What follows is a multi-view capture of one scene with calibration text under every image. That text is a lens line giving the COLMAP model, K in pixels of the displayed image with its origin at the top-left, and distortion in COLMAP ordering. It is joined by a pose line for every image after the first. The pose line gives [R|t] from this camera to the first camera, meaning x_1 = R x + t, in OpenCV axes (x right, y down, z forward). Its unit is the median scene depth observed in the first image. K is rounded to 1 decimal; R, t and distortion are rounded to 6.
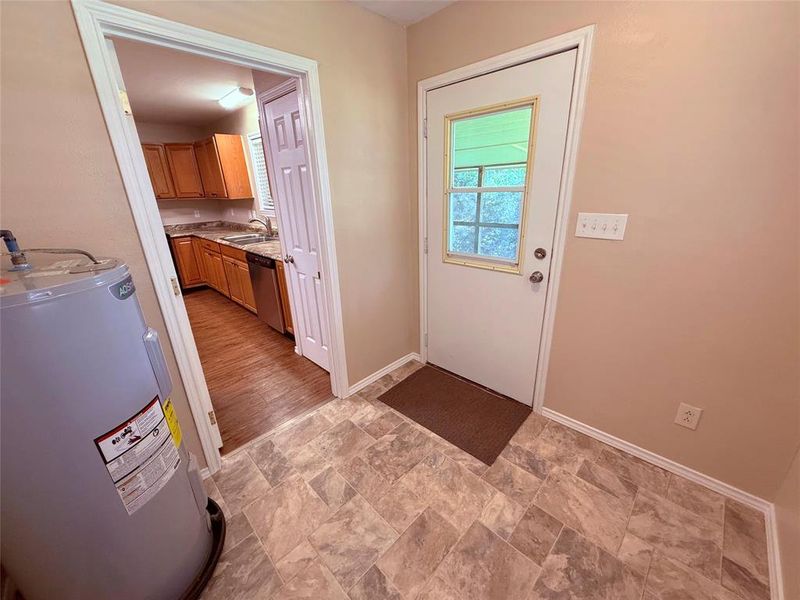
lens RADIAL K [[317.0, 0, 397.5], [0, 317.0, 300.5], [0, 0, 1]] dist [-0.002152, -0.000015]
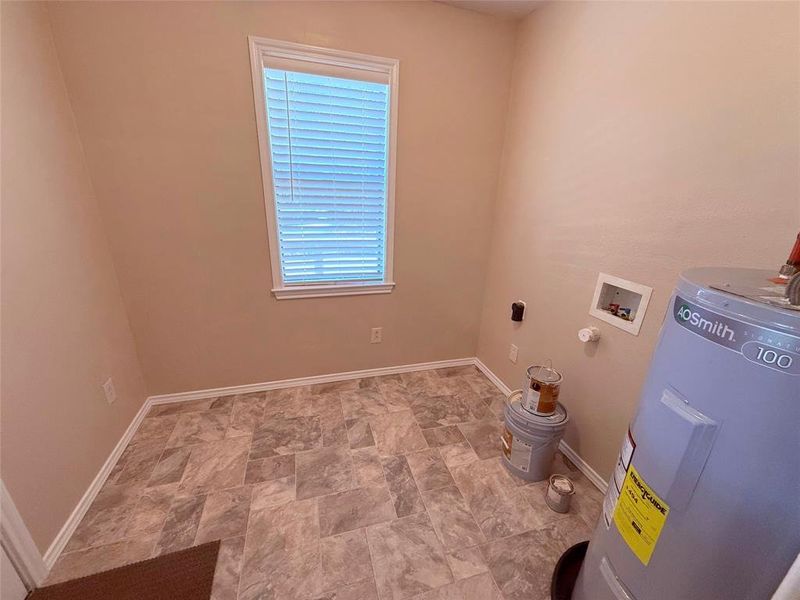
lens RADIAL K [[317.0, 0, 397.5], [0, 317.0, 300.5], [0, 0, 1]] dist [-0.002152, -0.000015]
pose [[-0.880491, -0.160743, 0.445979, -0.384041], [0.151968, 0.795406, 0.586716, -0.373488], [-0.449045, 0.584372, -0.675920, 1.128851]]
